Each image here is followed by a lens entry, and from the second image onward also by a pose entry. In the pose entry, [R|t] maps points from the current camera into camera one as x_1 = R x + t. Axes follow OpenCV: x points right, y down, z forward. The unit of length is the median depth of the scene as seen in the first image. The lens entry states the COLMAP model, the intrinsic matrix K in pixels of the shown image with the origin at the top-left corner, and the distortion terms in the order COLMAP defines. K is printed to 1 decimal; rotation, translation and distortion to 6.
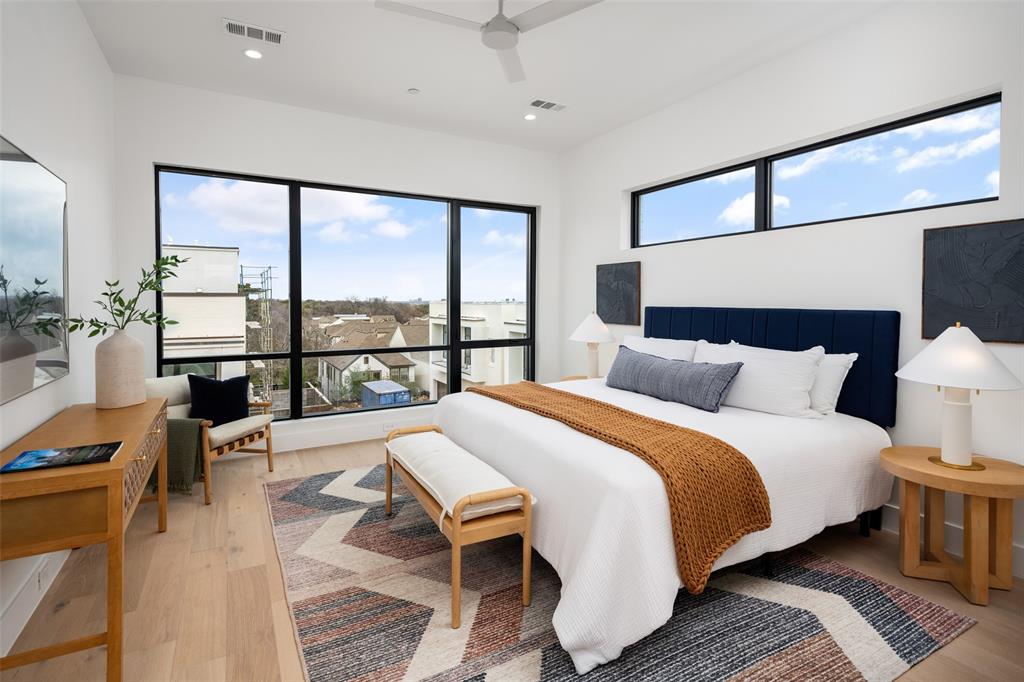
lens RADIAL K [[495.5, 0, 511.3], [0, 495.5, 308.4], [0, 0, 1]] dist [0.015335, -0.005536]
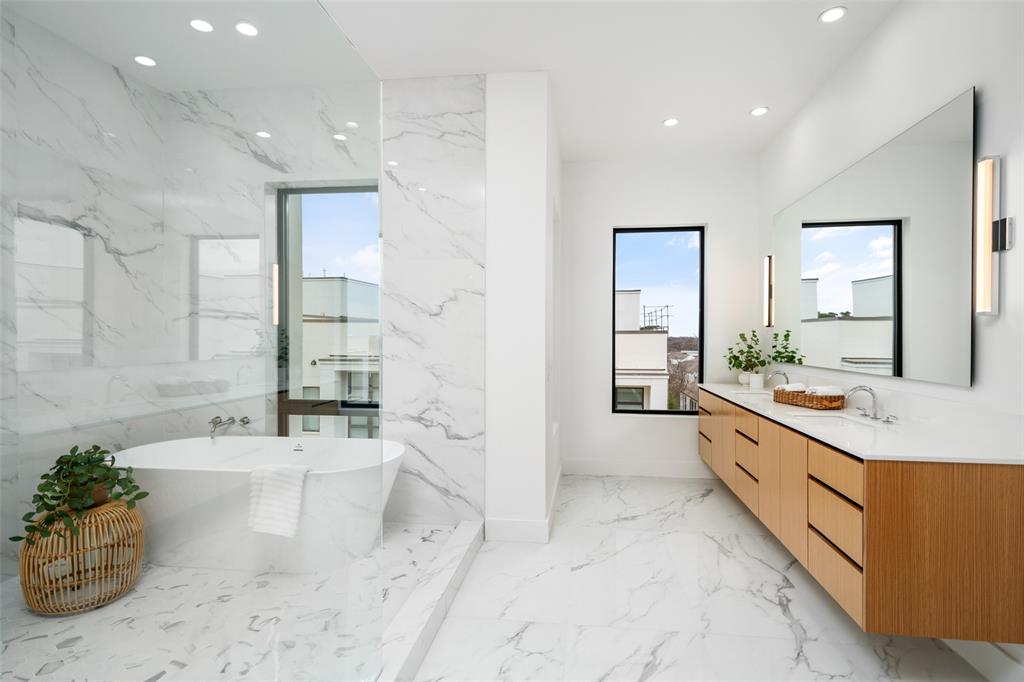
lens RADIAL K [[495.5, 0, 523.9], [0, 495.5, 342.7], [0, 0, 1]] dist [0.015335, -0.005536]
pose [[0.802652, 0.005836, -0.596419, -0.342399], [-0.008521, 0.999962, -0.001683, 0.001251], [0.596386, 0.006433, 0.802672, -0.282961]]
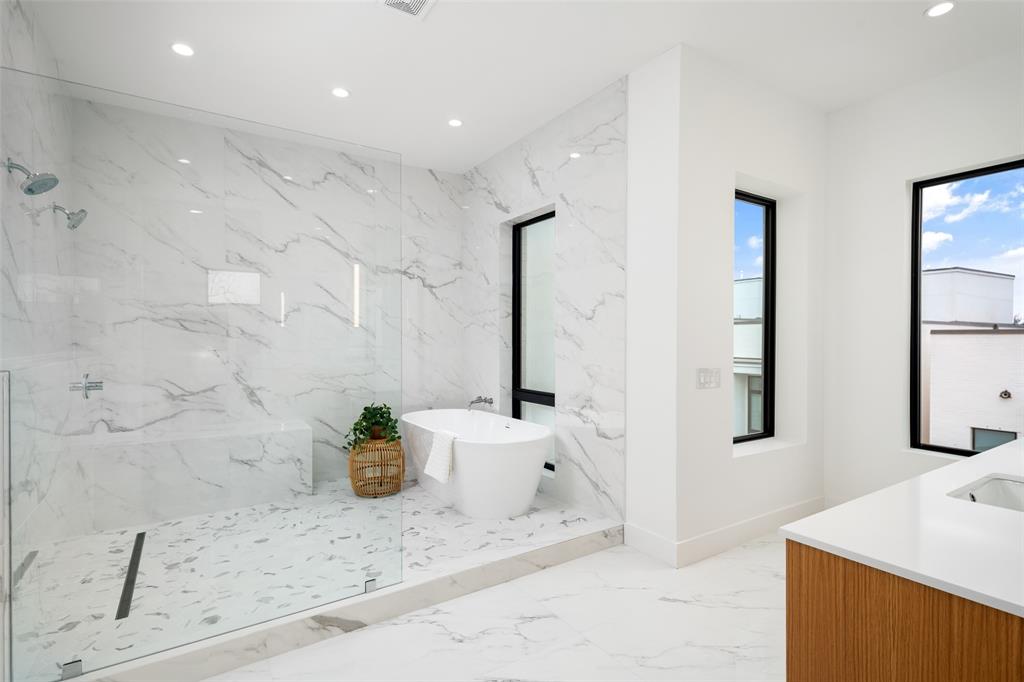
lens RADIAL K [[495.5, 0, 534.0], [0, 495.5, 343.1], [0, 0, 1]] dist [0.015335, -0.005536]
pose [[0.068395, 0.005721, -0.997642, 0.280434], [-0.013542, 0.999897, 0.004805, -0.012170], [0.997566, 0.013181, 0.068465, 0.696051]]
